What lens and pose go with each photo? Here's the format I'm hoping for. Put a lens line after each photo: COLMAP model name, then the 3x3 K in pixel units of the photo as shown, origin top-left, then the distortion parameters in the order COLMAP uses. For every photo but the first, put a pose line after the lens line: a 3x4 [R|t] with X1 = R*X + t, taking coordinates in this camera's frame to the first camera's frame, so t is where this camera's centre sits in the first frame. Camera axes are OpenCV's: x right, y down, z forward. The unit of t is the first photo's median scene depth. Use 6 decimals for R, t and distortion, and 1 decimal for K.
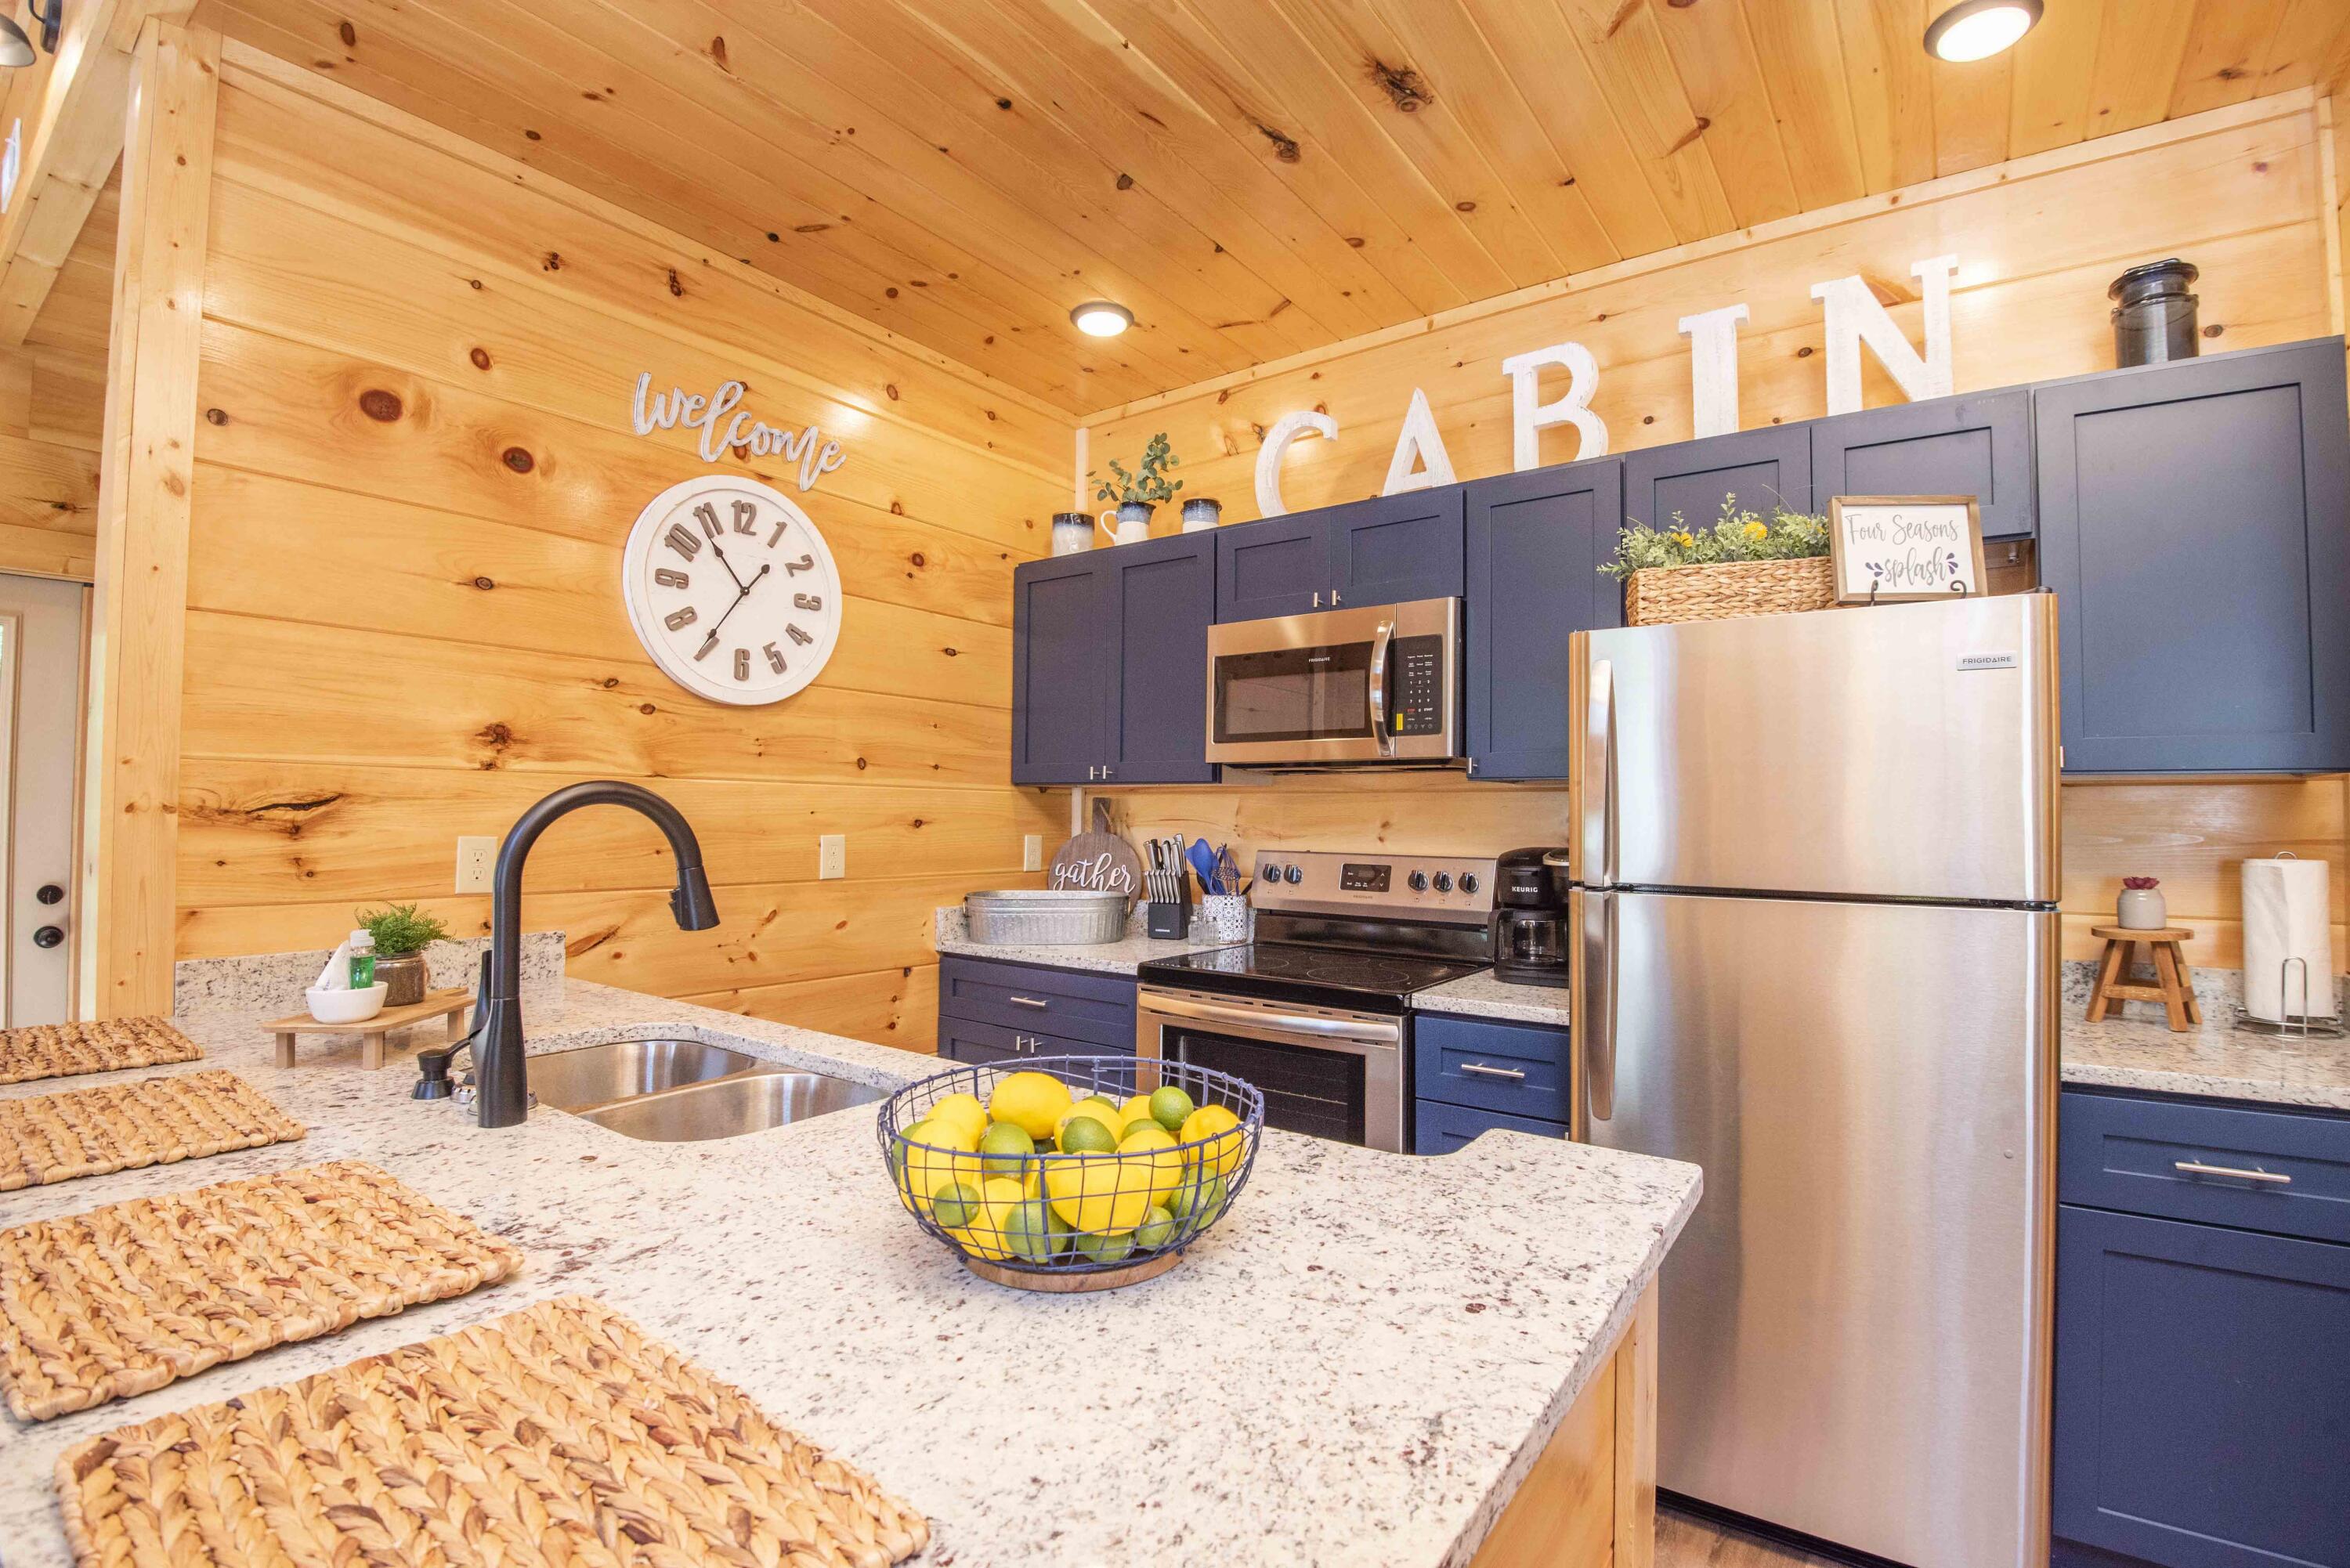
lens RADIAL K [[1071.3, 0, 1188.3], [0, 1071.3, 780.9], [0, 0, 1]] dist [-0.019907, -0.010998]
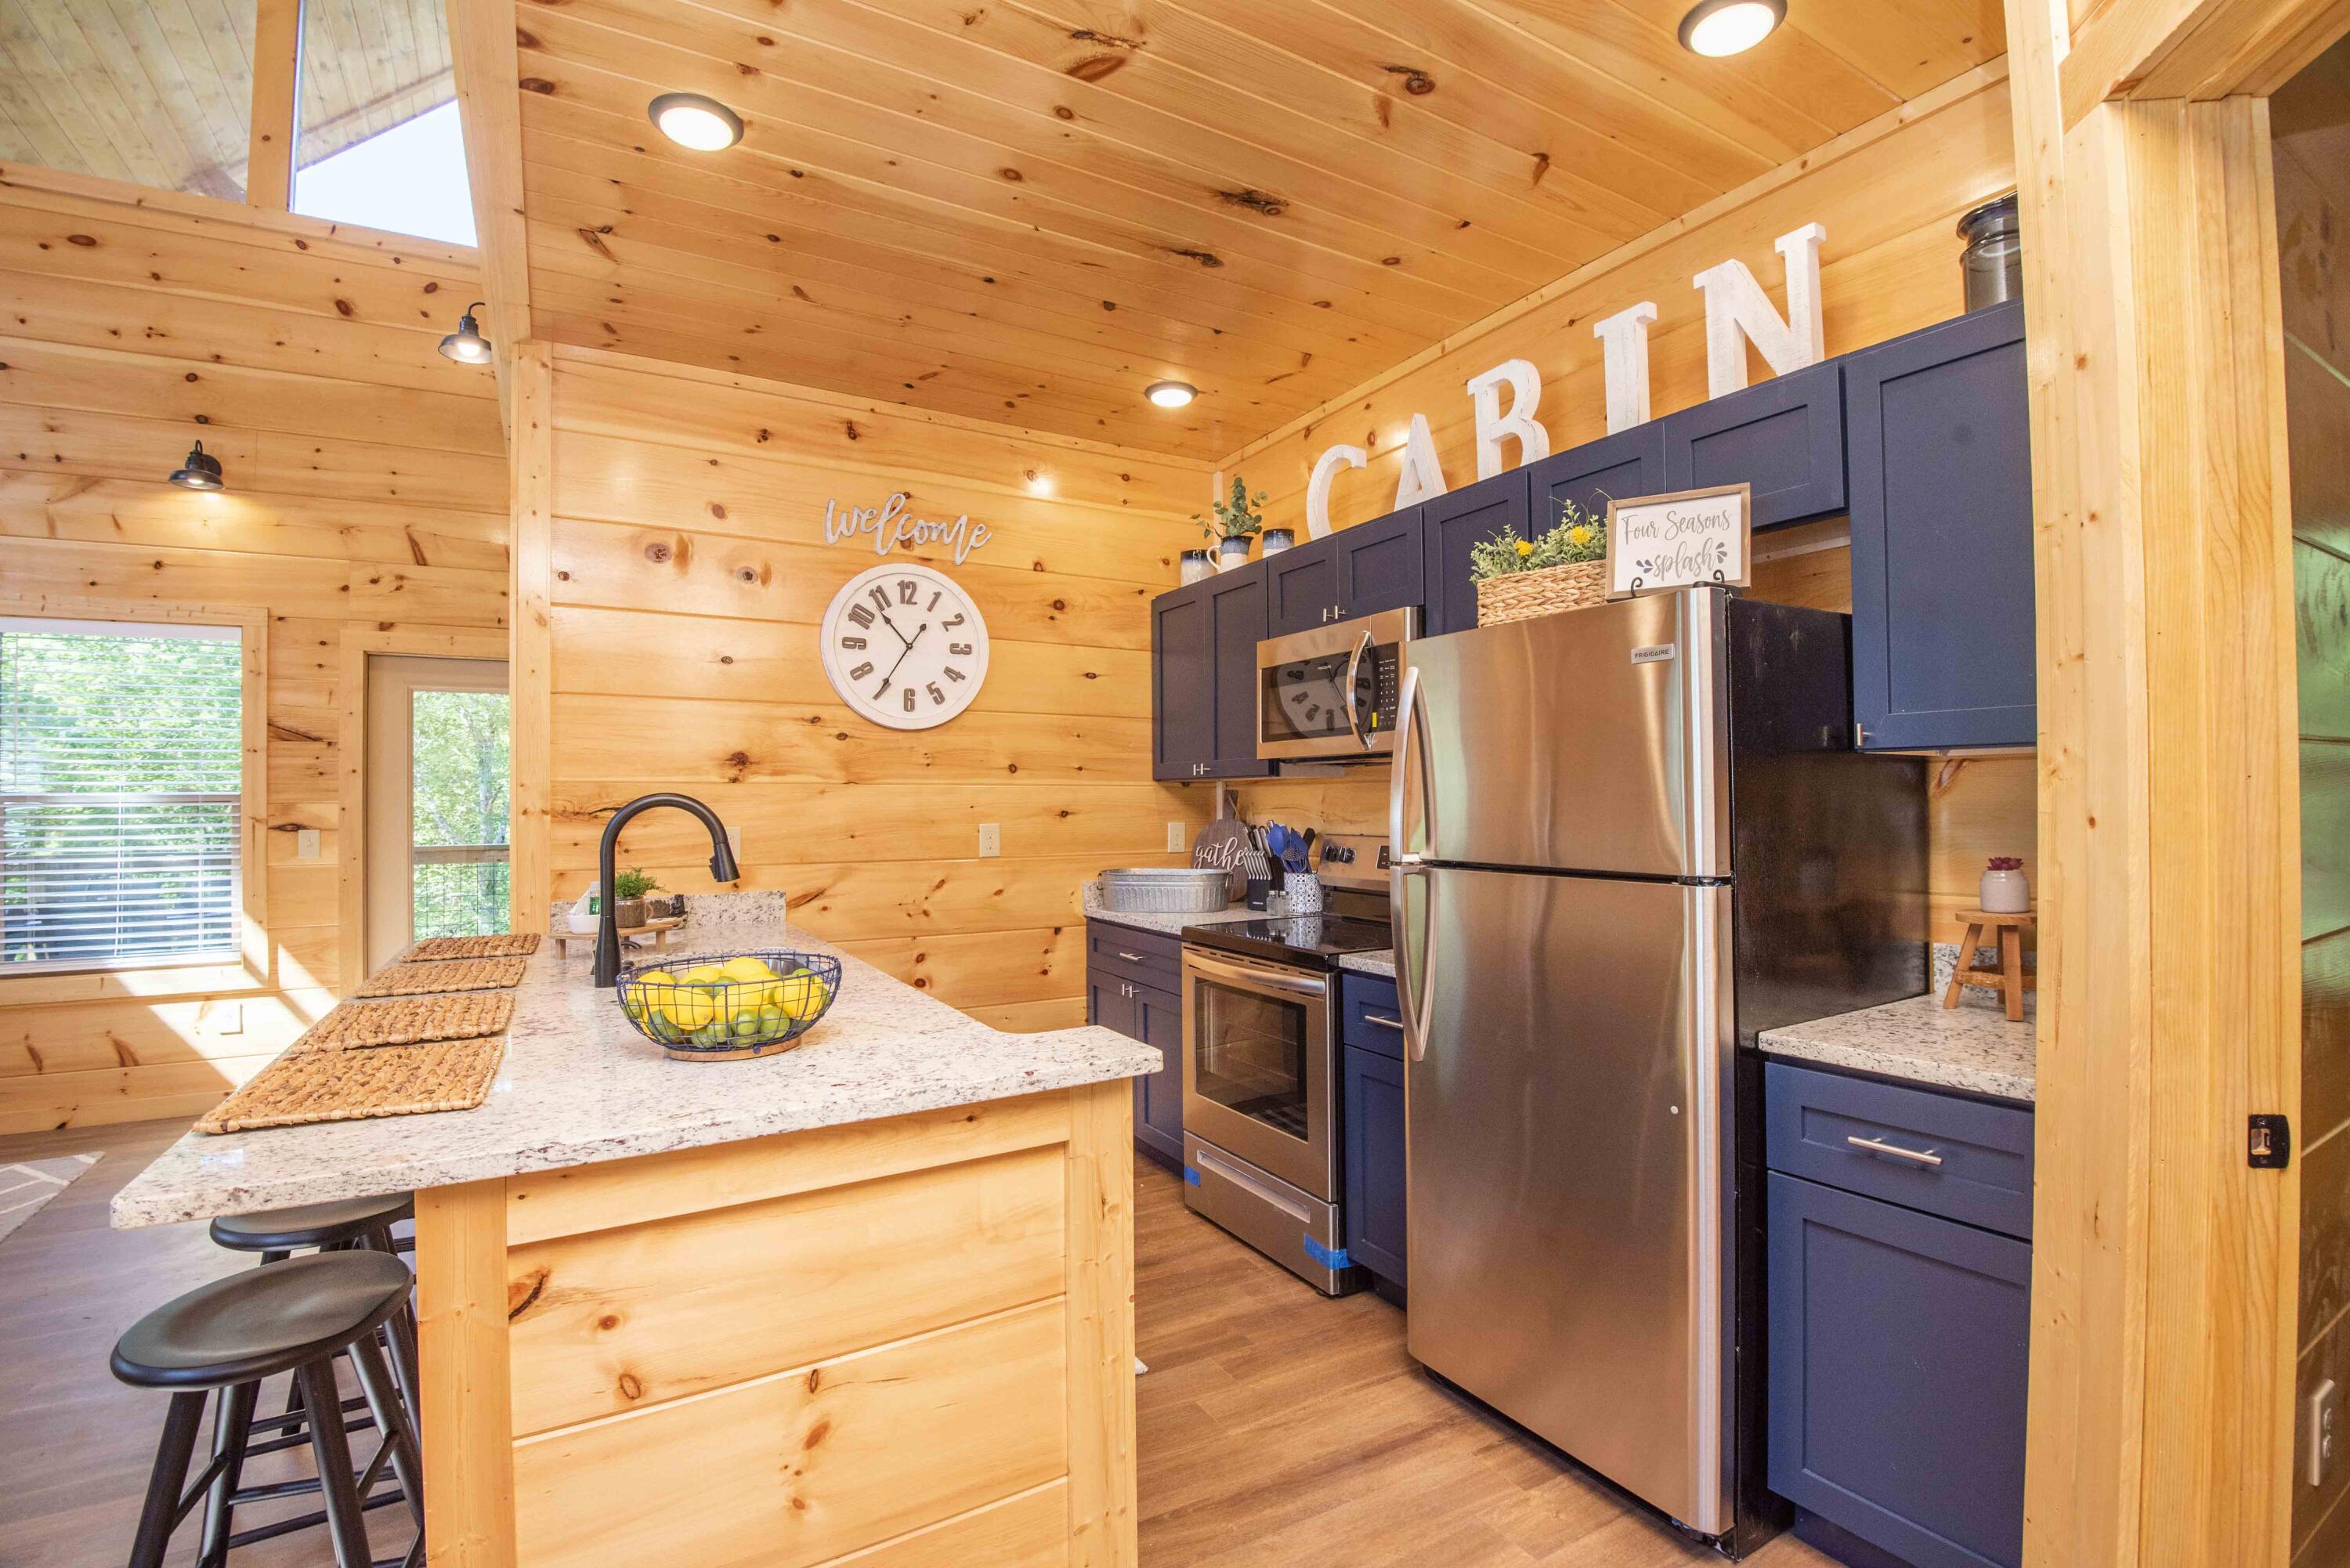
lens RADIAL K [[1071.3, 0, 1188.0], [0, 1071.3, 783.5], [0, 0, 1]] dist [-0.019907, -0.010998]
pose [[0.916400, -0.023515, -0.399573, 0.468517], [0.029043, 0.999548, 0.007785, -0.002291], [0.399209, -0.018739, 0.916668, -0.121021]]
